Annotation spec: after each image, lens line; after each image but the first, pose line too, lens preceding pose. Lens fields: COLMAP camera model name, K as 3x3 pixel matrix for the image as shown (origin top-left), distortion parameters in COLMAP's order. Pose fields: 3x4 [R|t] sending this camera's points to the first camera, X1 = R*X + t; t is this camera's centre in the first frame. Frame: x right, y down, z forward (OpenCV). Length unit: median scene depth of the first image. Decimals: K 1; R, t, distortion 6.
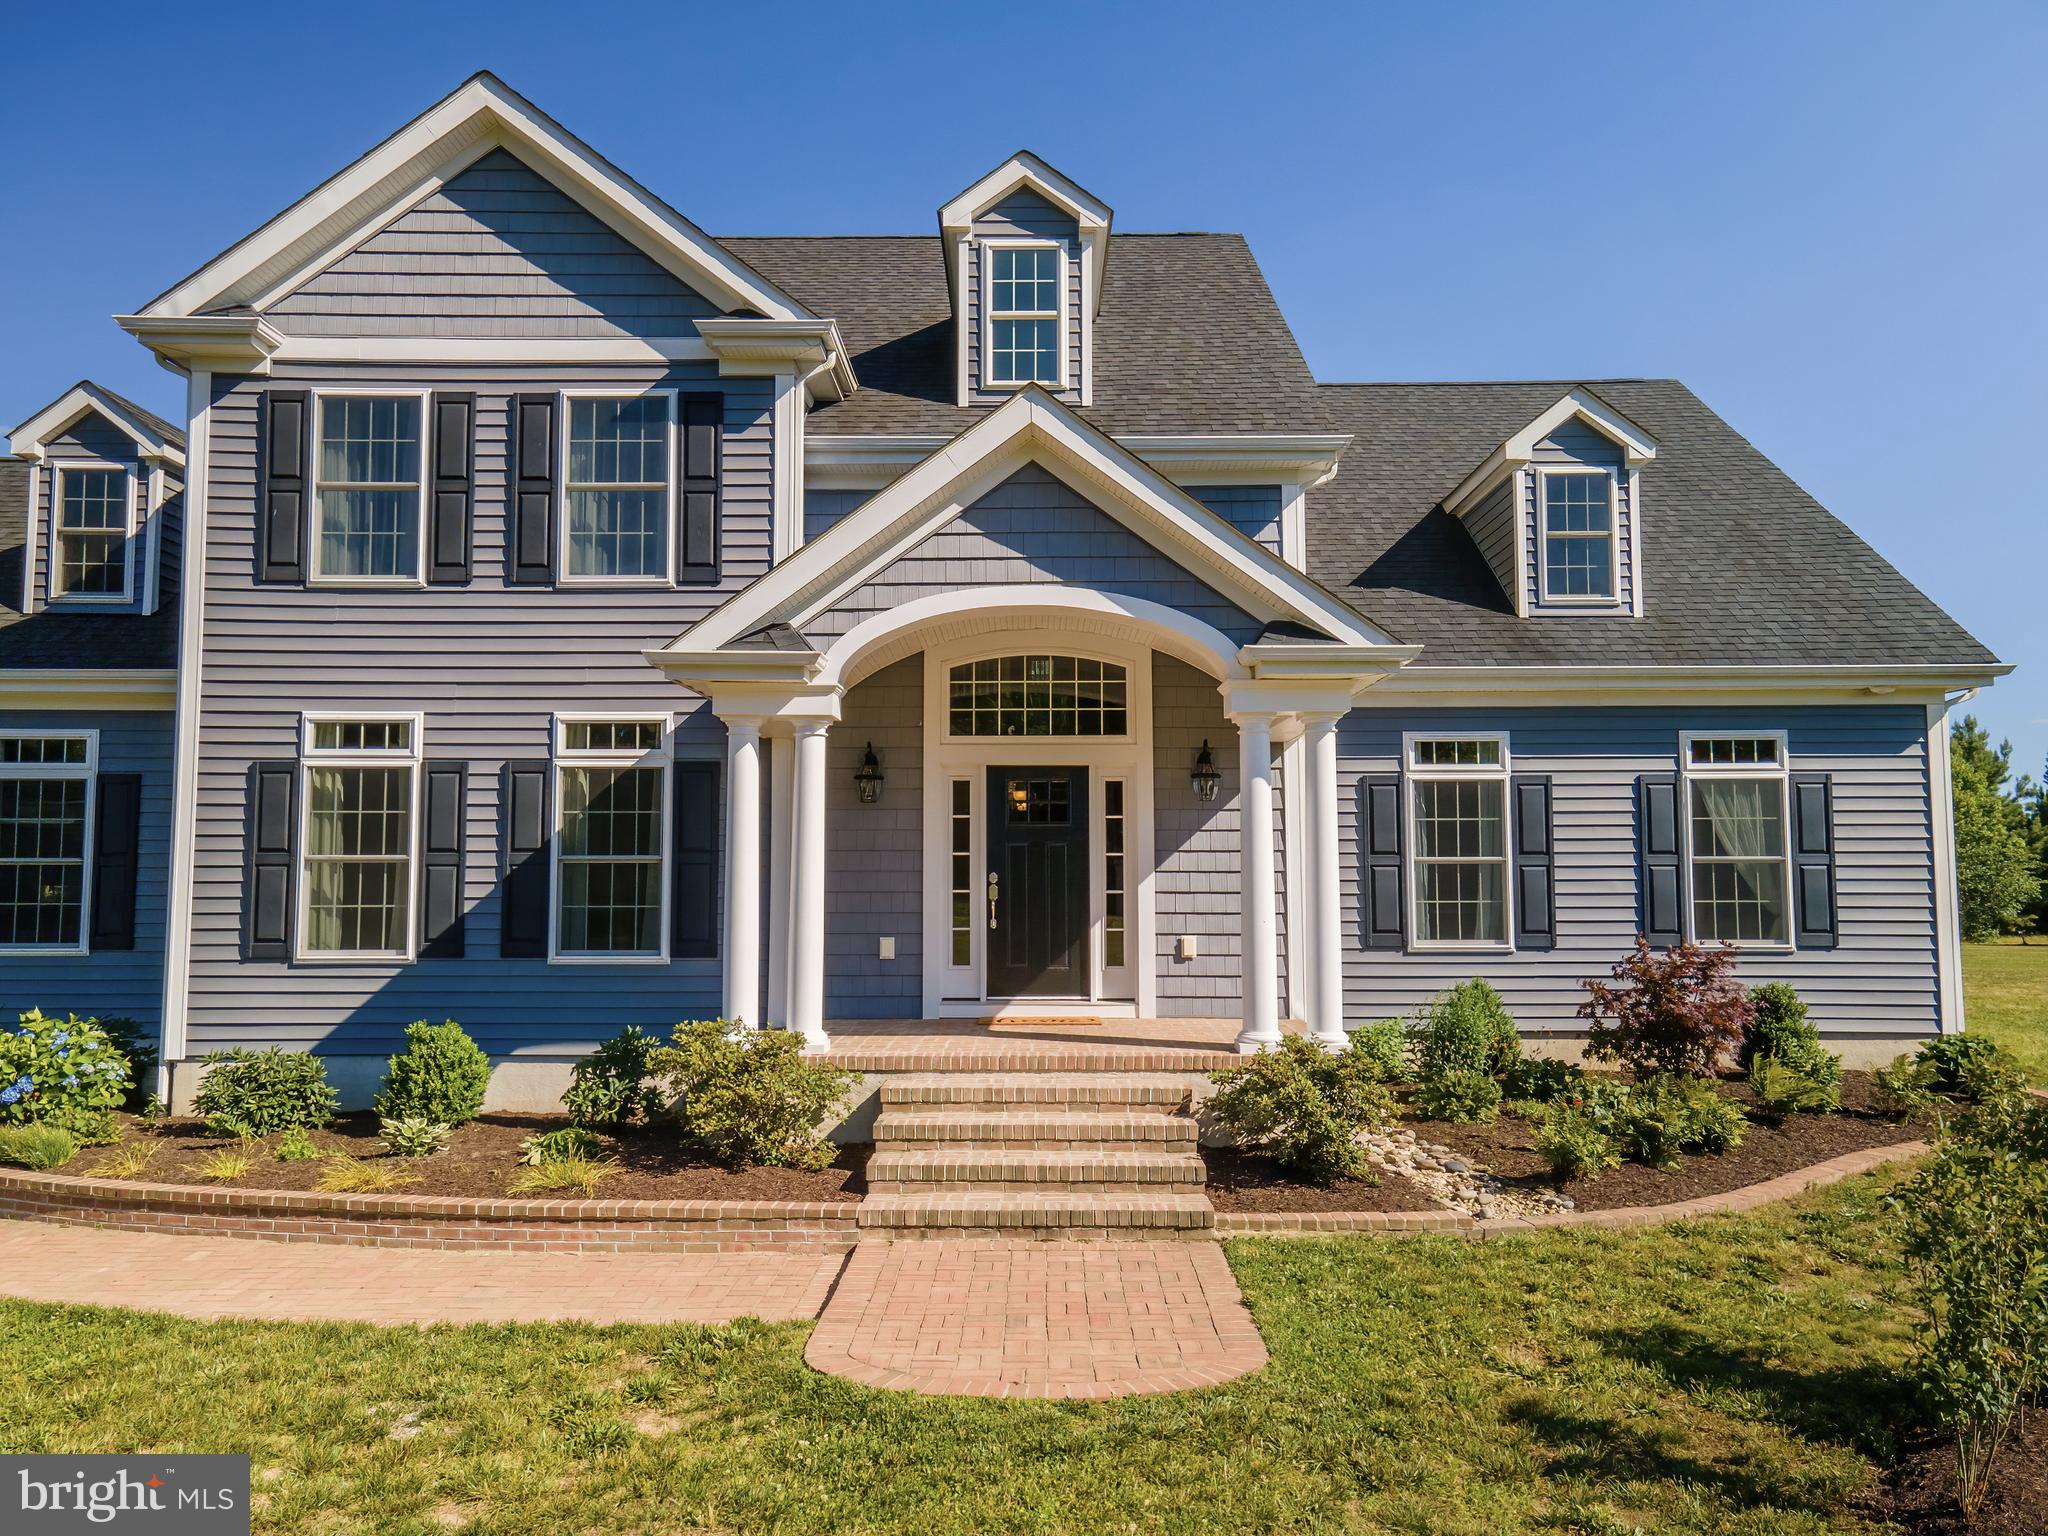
lens RADIAL K [[1487.4, 0, 1023.3], [0, 1487.4, 779.3], [0, 0, 1]] dist [0.028506, 0.031386]
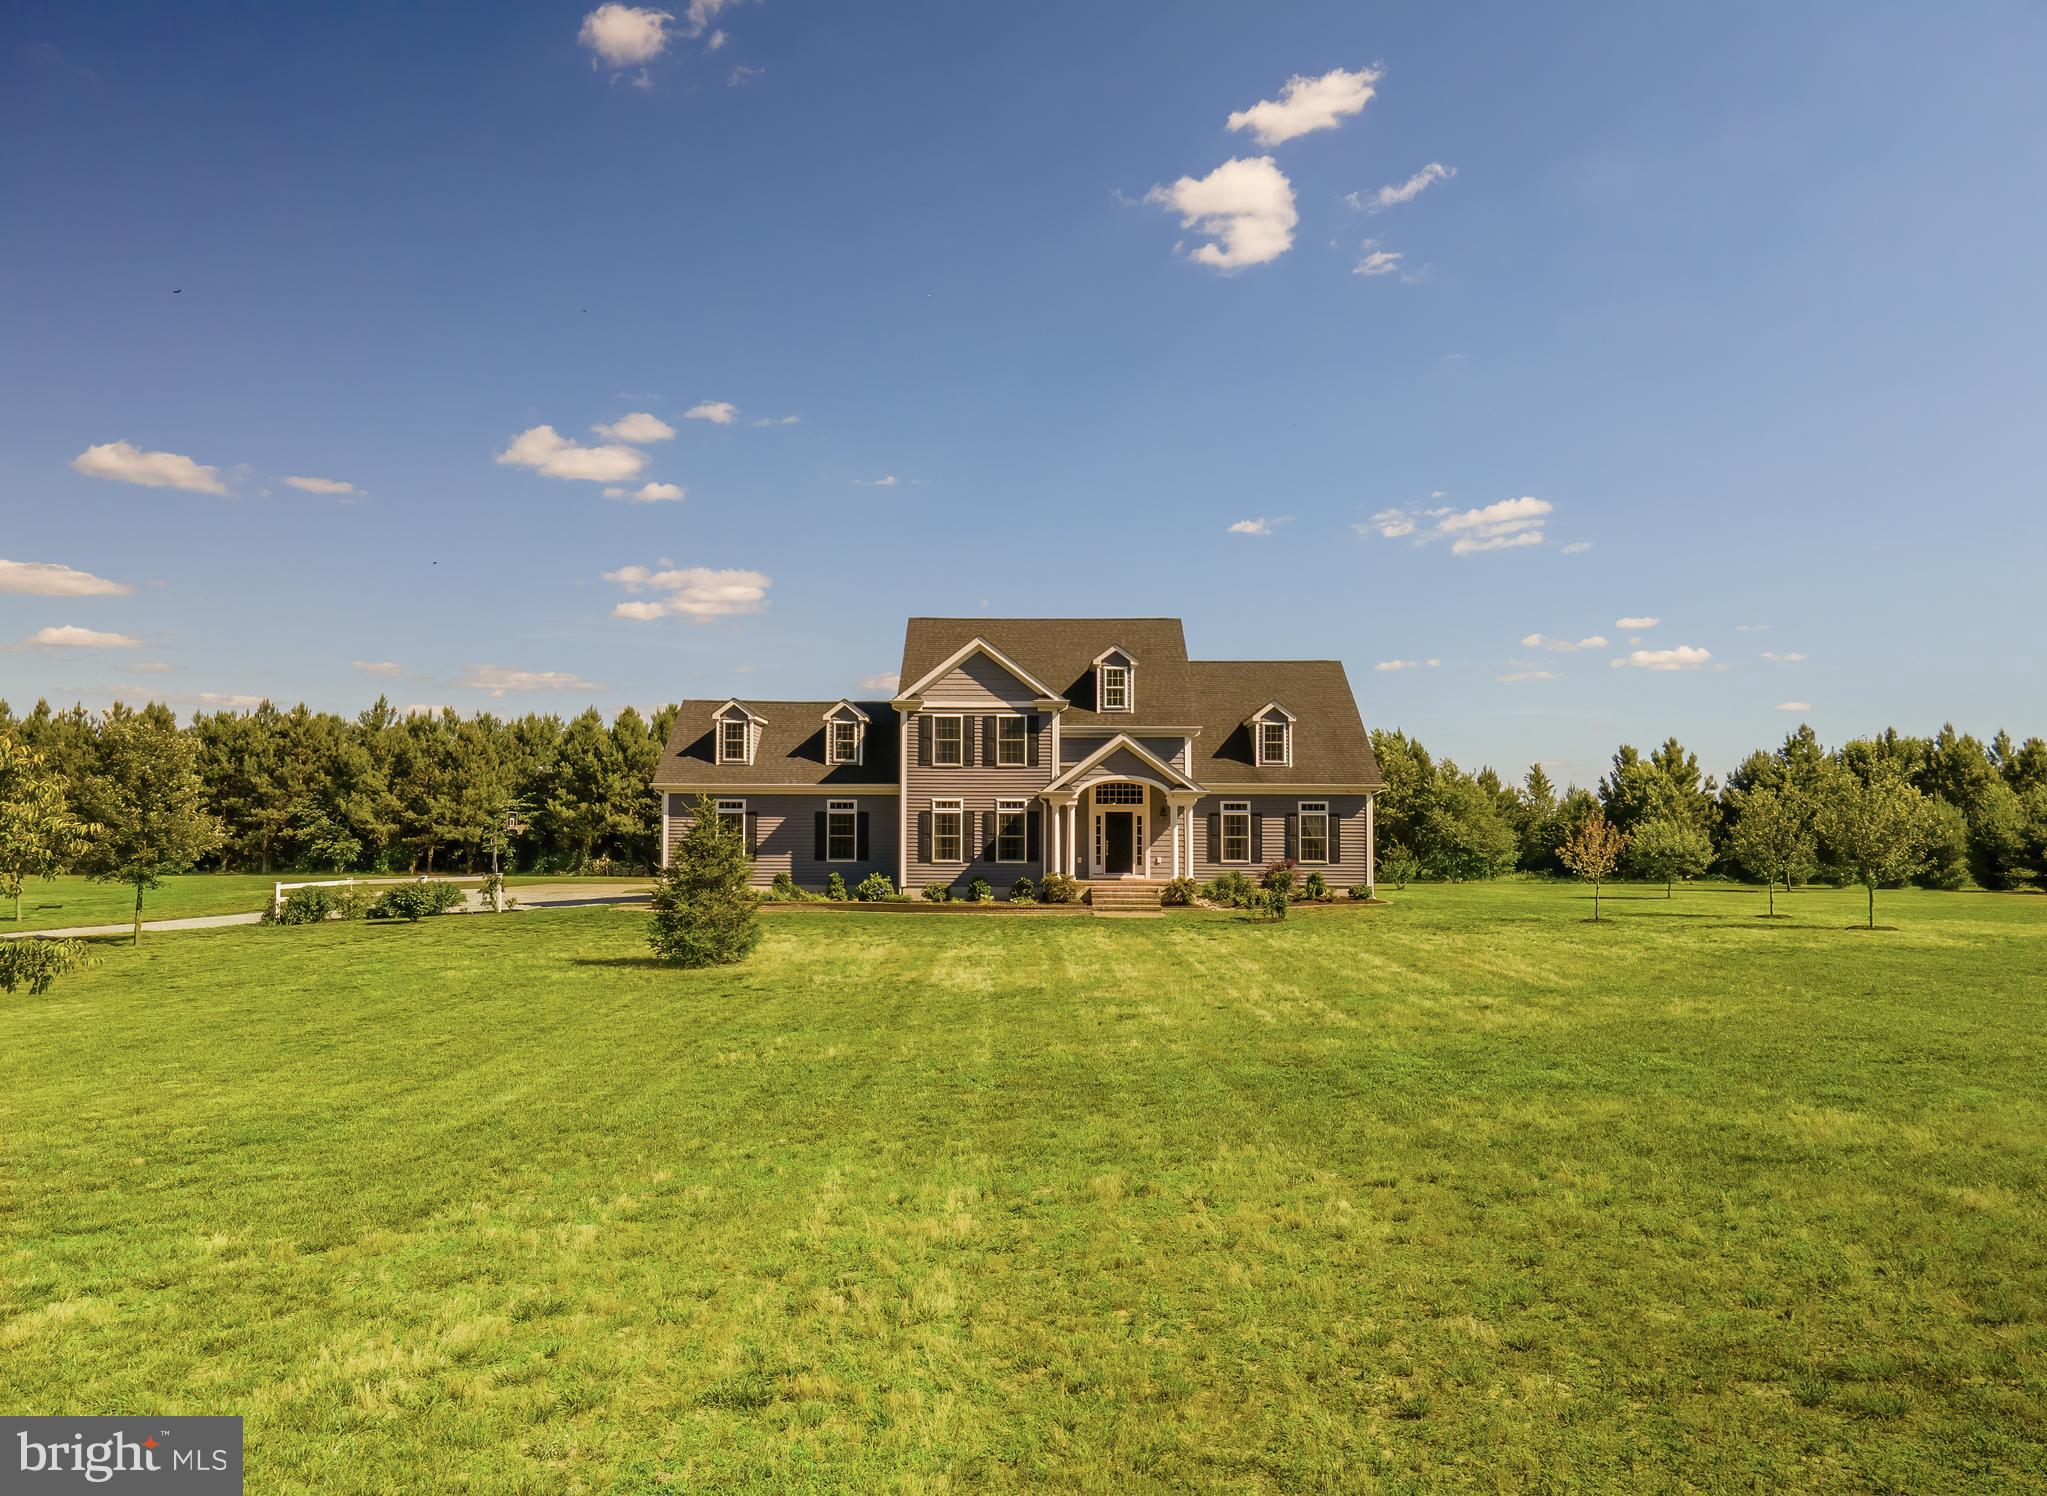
lens RADIAL K [[1432.7, 0, 987.3], [0, 1432.7, 803.4], [0, 0, 1]] dist [-0.002684, -0.001441]
pose [[0.999859, 0.003678, -0.016400, -0.264369], [-0.003010, 0.999170, 0.040624, -0.177627], [0.016536, -0.040569, 0.999040, -2.621834]]
